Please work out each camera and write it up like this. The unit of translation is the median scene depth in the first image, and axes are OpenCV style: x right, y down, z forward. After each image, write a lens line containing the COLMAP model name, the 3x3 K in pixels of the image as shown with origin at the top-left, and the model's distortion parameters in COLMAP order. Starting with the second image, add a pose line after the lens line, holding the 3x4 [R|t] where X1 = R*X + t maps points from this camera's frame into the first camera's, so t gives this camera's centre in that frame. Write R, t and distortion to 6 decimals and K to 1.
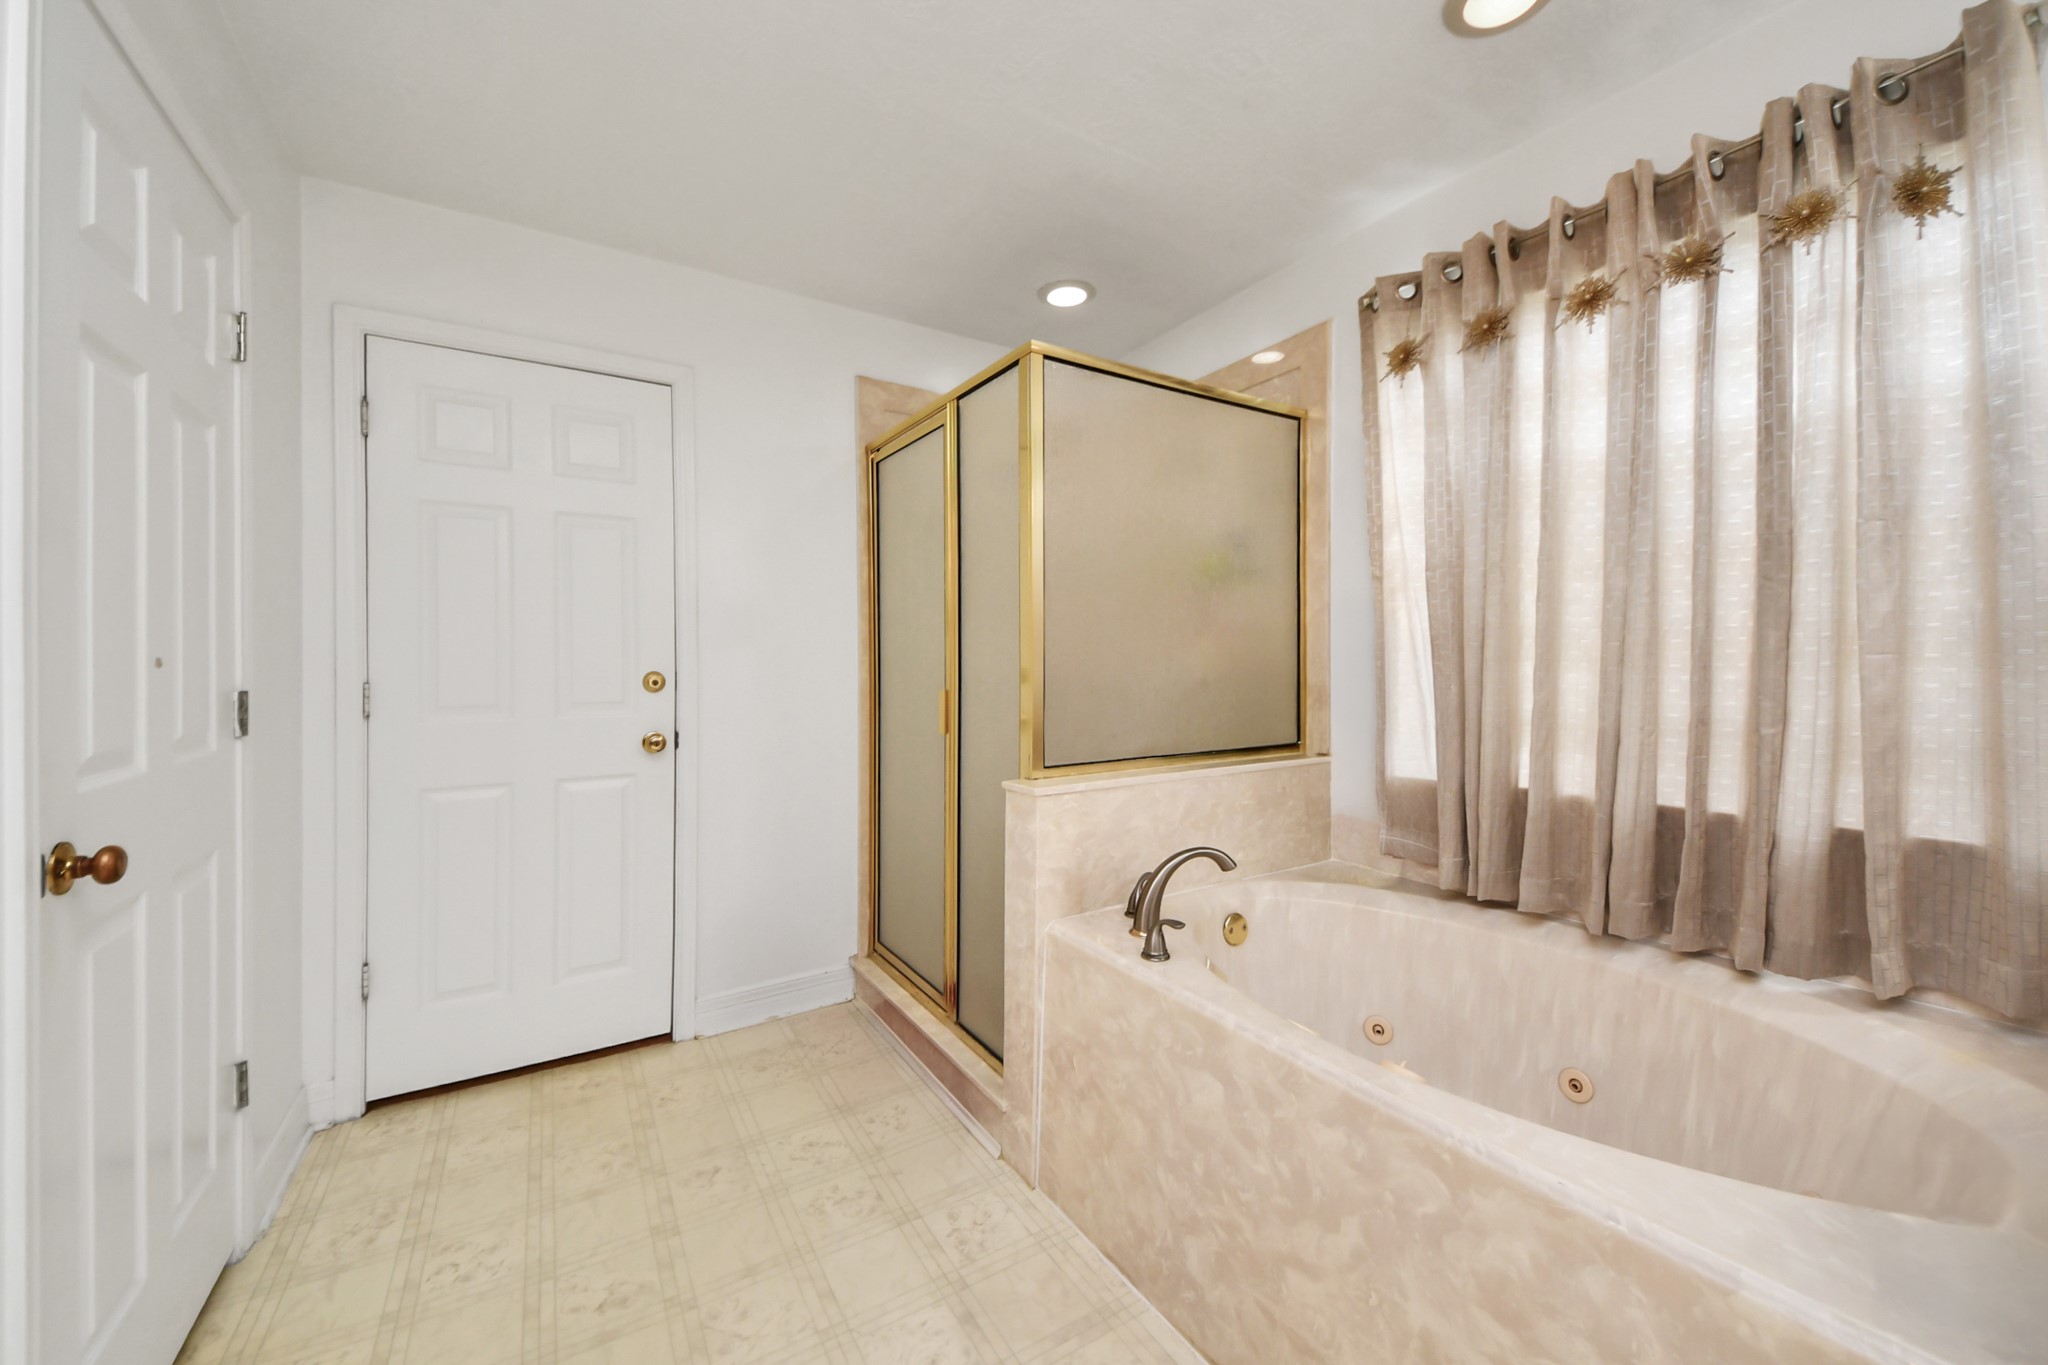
lens RADIAL K [[805.8, 0, 1059.8], [0, 805.8, 659.3], [0, 0, 1]] dist [0.032988, -0.023763]
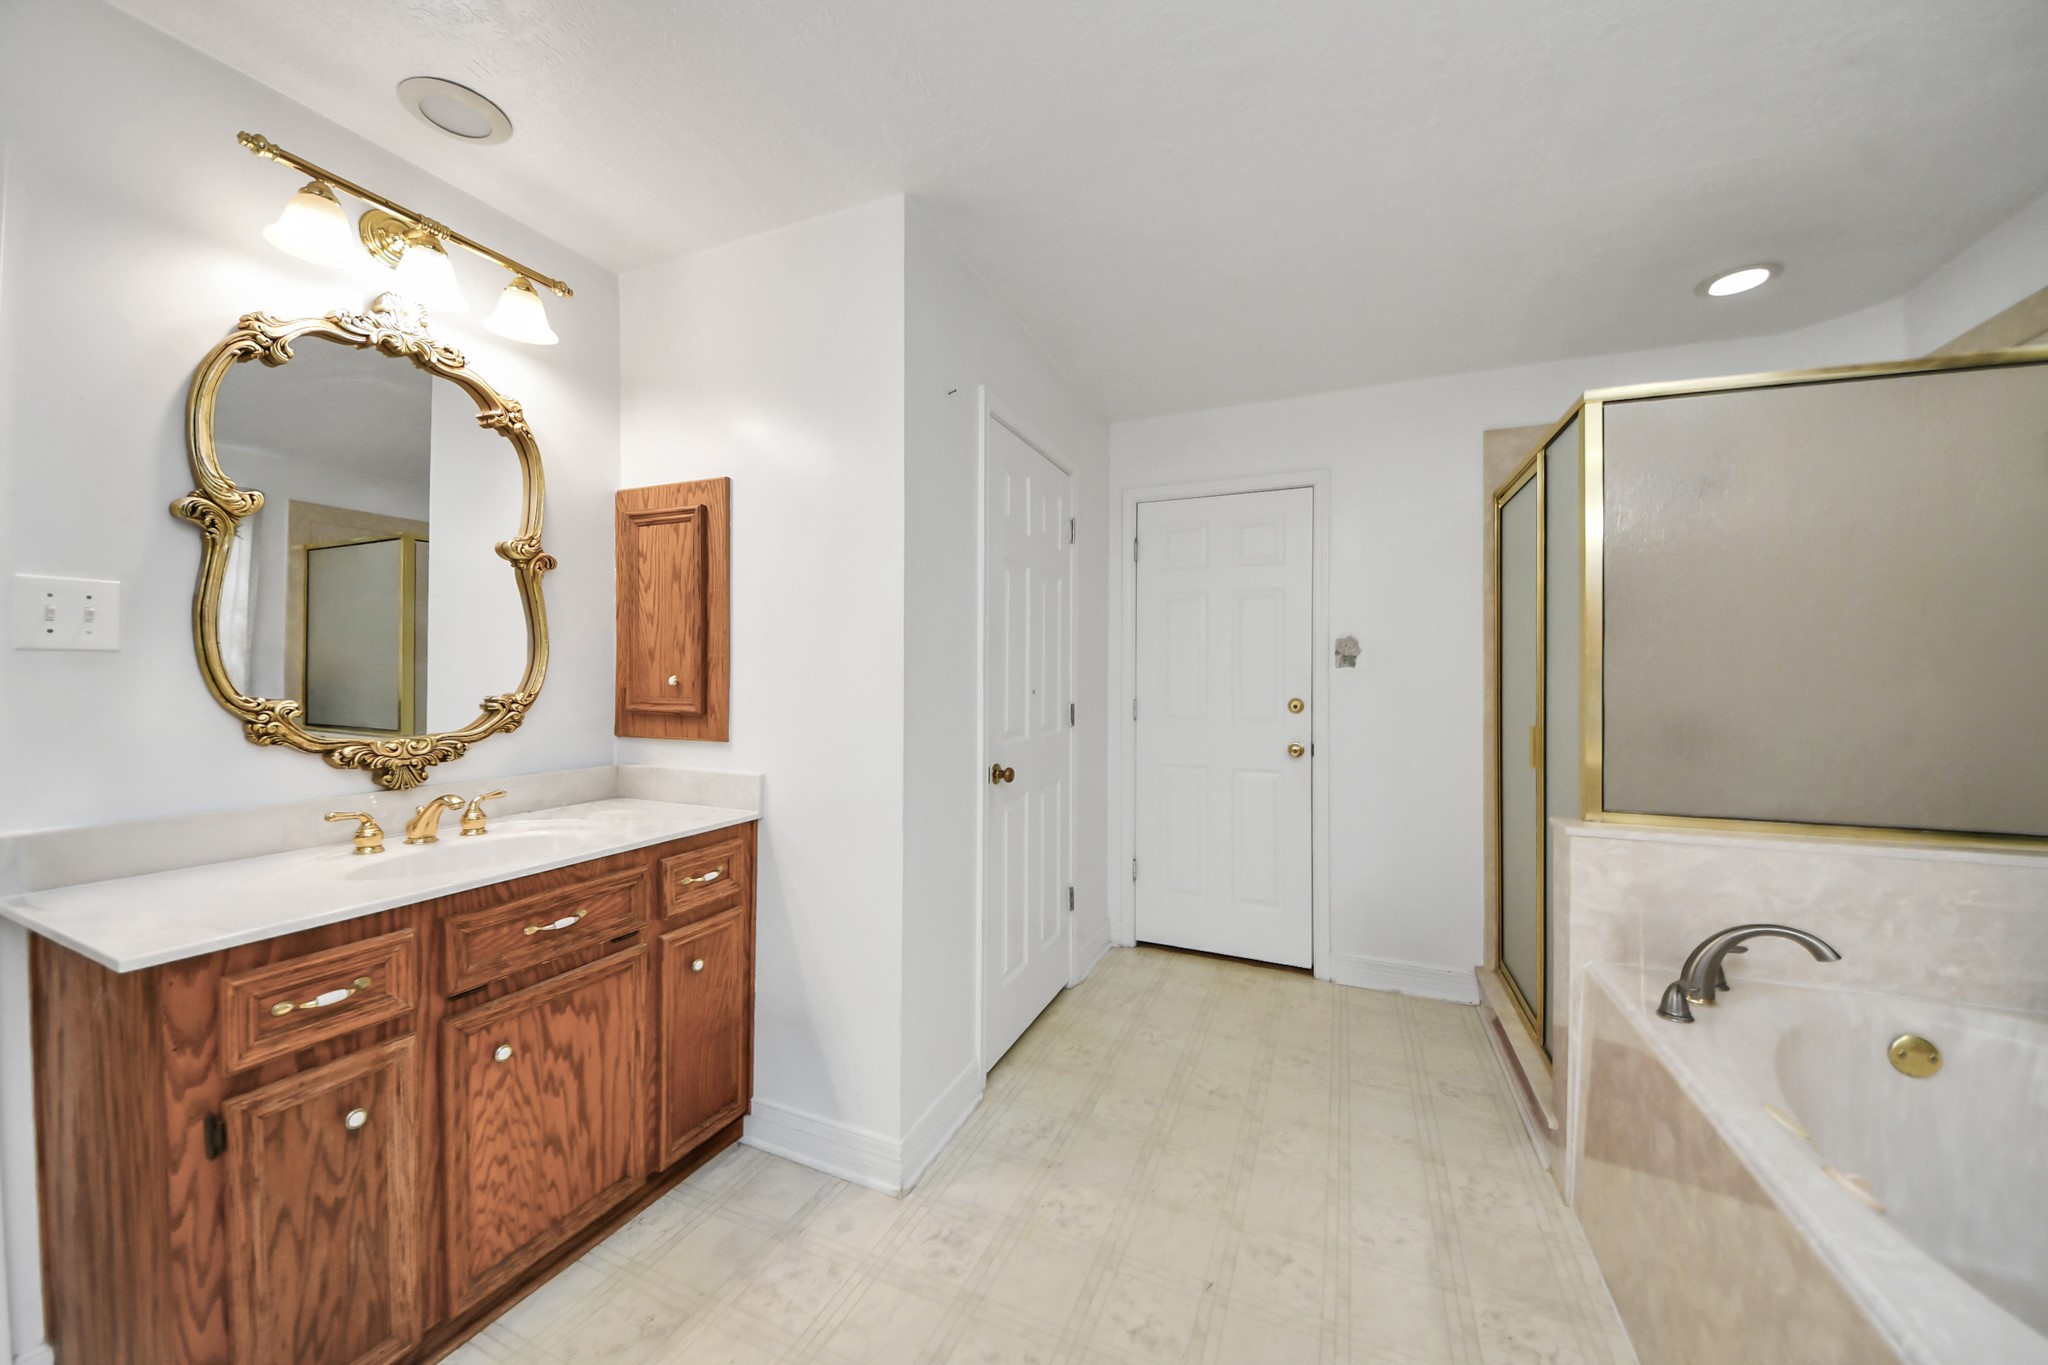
lens RADIAL K [[742.8, 0, 994.8], [0, 742.8, 679.0], [0, 0, 1]] dist [0.012115, -0.010651]
pose [[0.547796, 0.014998, -0.836477, 0.353995], [-0.011857, 0.999878, 0.010162, -0.031735], [0.836528, 0.004352, 0.547907, -0.148793]]
